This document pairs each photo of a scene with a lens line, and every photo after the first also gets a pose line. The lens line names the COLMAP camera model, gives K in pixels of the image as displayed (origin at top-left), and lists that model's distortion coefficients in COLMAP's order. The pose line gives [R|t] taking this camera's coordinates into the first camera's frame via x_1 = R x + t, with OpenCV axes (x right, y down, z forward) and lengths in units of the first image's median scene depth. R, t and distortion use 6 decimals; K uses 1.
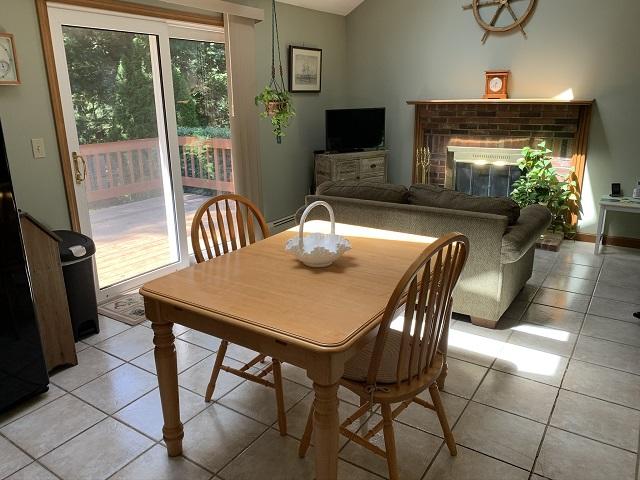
lens RADIAL K [[488.4, 0, 319.6], [0, 488.4, 232.9], [0, 0, 1]] dist [0.040056, -0.071257]
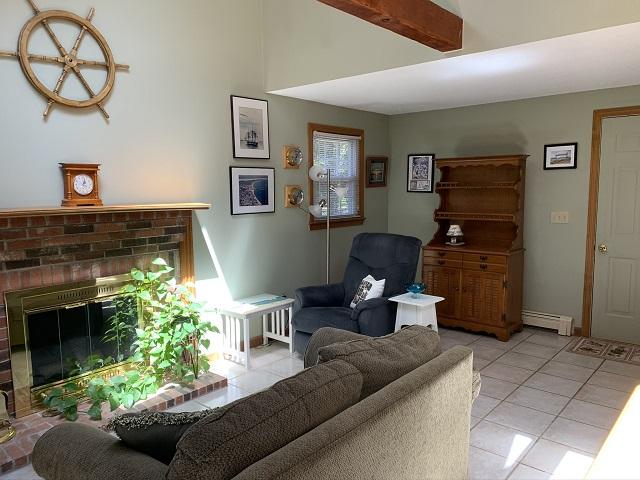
lens RADIAL K [[488.5, 0, 317.2], [0, 488.5, 245.0], [0, 0, 1]] dist [0.058082, -0.064015]
pose [[0.134411, -0.104520, 0.985398, -0.251441], [0.280144, 0.957863, 0.063387, -0.179076], [-0.950502, 0.267533, 0.158028, 0.619991]]
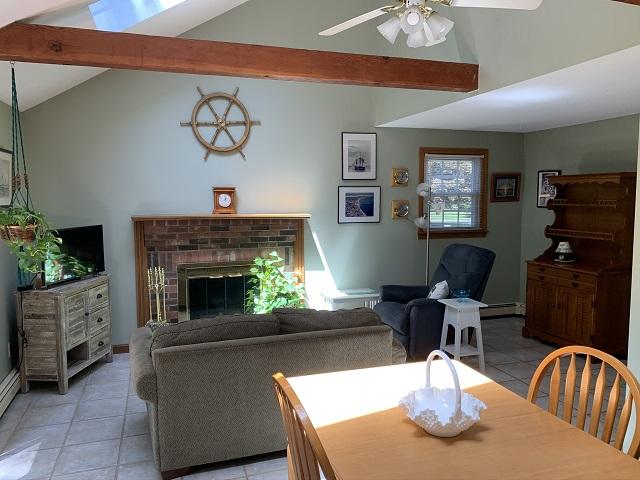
lens RADIAL K [[490.0, 0, 320.0], [0, 490.0, 240.0], [0, 0, 1]] dist [0.098708, -0.187769]
pose [[0.616361, -0.056957, 0.785401, -0.326003], [0.208246, 0.973663, -0.092816, -0.085023], [-0.759429, 0.220765, 0.611989, 0.239706]]
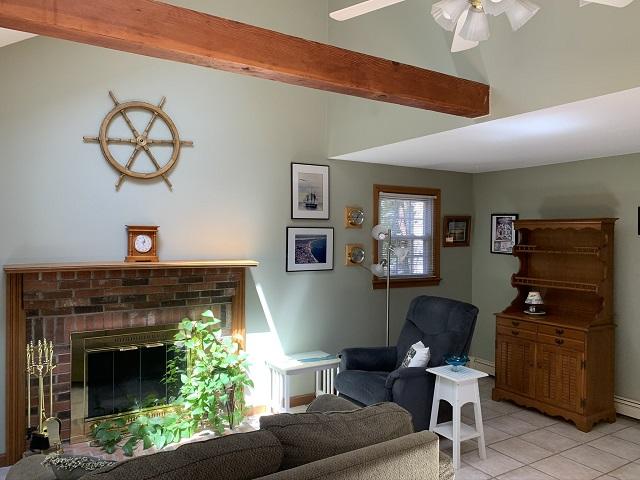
lens RADIAL K [[489.0, 0, 320.0], [0, 489.0, 240.0], [0, 0, 1]] dist [0.053595, -0.093373]
pose [[0.410545, 0.009499, 0.911791, -0.219425], [0.233145, 0.965614, -0.115036, -0.155928], [-0.881531, 0.259807, 0.394213, 0.457181]]
